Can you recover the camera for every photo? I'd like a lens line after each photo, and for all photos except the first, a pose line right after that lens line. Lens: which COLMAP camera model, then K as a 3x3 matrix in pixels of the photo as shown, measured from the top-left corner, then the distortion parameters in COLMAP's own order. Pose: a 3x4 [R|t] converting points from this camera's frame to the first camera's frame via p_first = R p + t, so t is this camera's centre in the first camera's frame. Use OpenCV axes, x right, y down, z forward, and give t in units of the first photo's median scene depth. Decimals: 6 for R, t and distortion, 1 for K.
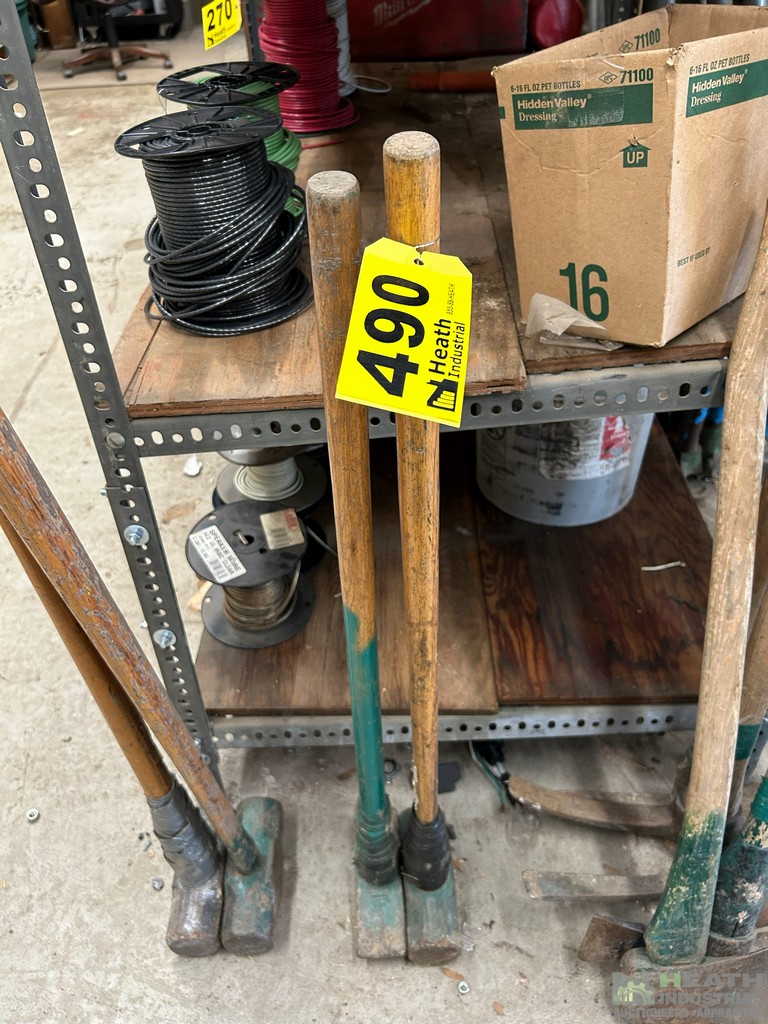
lens RADIAL K [[780.8, 0, 381.7], [0, 780.8, 506.9], [0, 0, 1]] dist [0.032952, -0.044730]
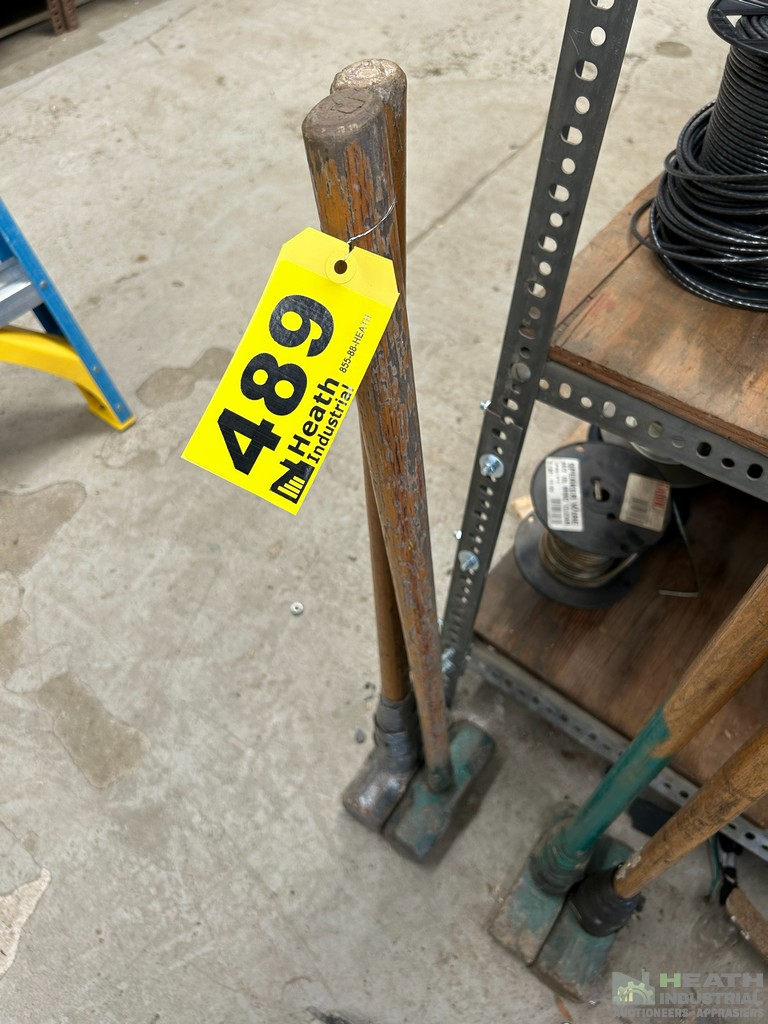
lens RADIAL K [[780.8, 0, 381.7], [0, 780.8, 506.9], [0, 0, 1]] dist [0.032952, -0.044730]
pose [[0.797046, 0.509613, -0.324058, -0.087517], [-0.418278, 0.852885, 0.312458, -0.129588], [0.435617, -0.113497, 0.892948, 0.125435]]
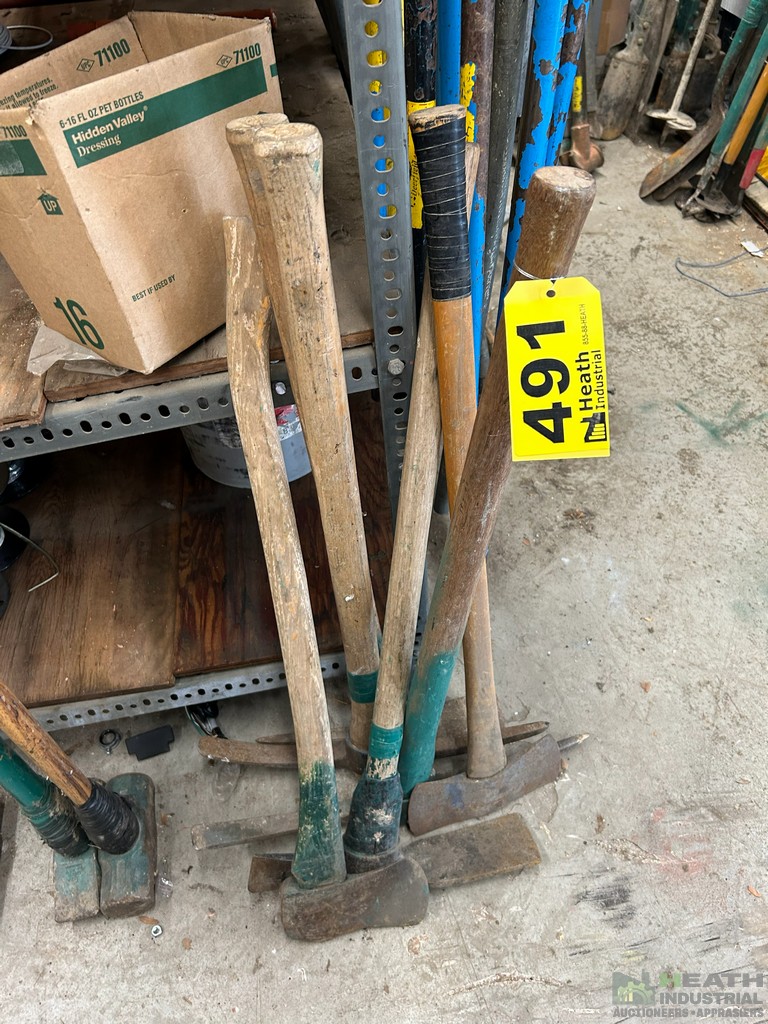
lens RADIAL K [[773.0, 0, 377.6], [0, 773.0, 507.8], [0, 0, 1]] dist [0.038493, -0.047859]
pose [[0.988081, -0.126766, 0.087332, 0.390856], [0.114548, 0.984474, 0.133000, -0.094050], [-0.102836, -0.121411, 0.987261, -0.056814]]
